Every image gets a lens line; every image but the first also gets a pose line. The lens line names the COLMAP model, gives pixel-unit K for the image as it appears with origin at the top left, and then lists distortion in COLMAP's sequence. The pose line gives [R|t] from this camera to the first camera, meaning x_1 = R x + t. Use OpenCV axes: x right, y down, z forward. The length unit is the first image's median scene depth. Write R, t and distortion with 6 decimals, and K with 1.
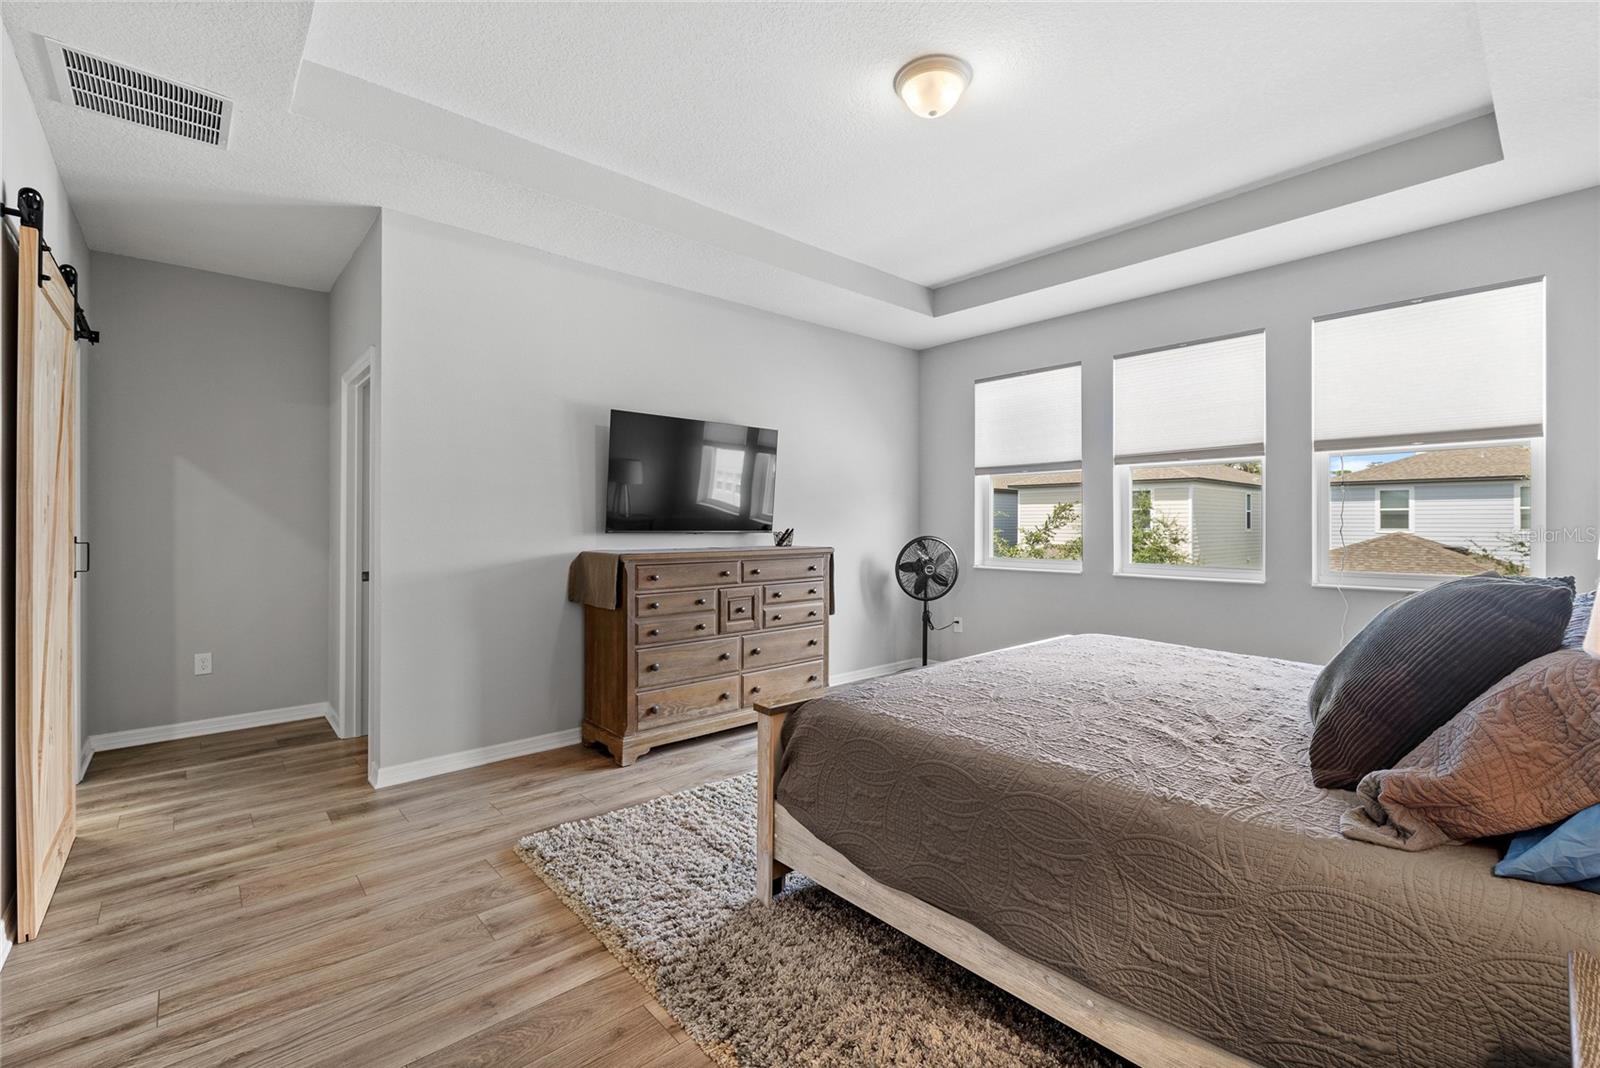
lens RADIAL K [[690.1, 0, 785.8], [0, 690.1, 522.3], [0, 0, 1]] dist [0.000589, 0.000203]
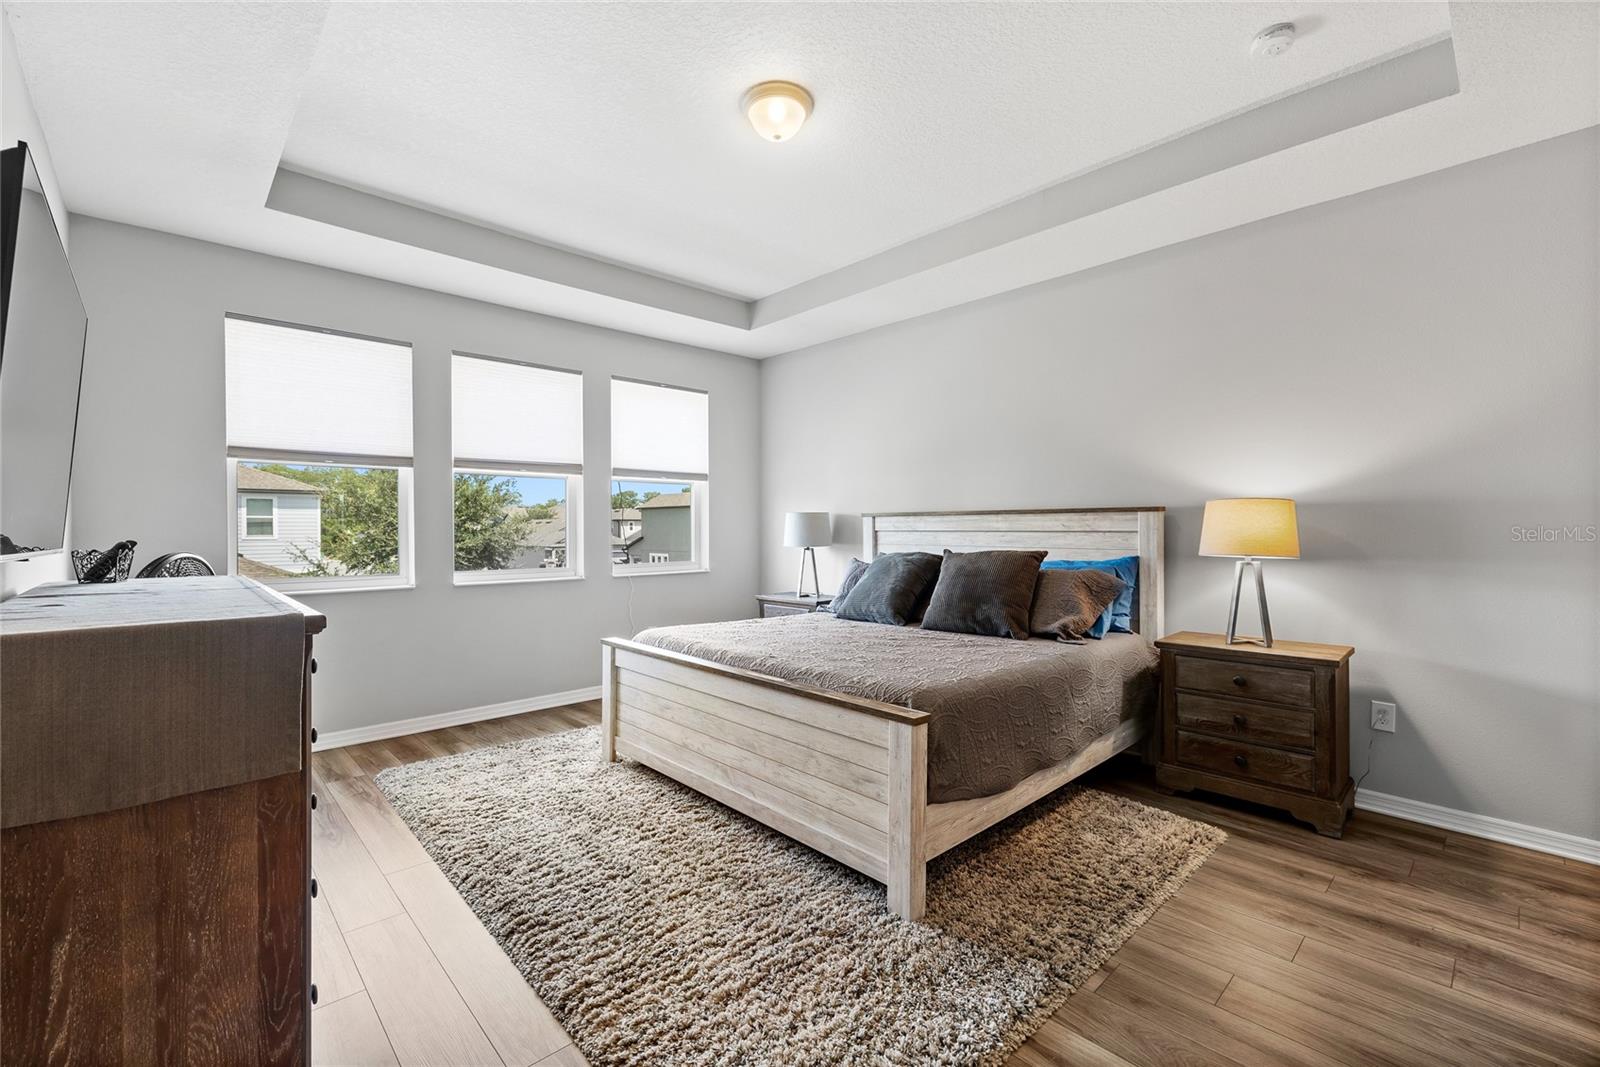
lens RADIAL K [[690.1, 0, 788.3], [0, 690.1, 538.4], [0, 0, 1]] dist [0.000589, 0.000203]
pose [[-0.024914, -0.010329, 0.999636, -0.453062], [-0.003855, 0.999940, 0.010236, 0.000770], [-0.999682, -0.003598, -0.024953, 0.548680]]
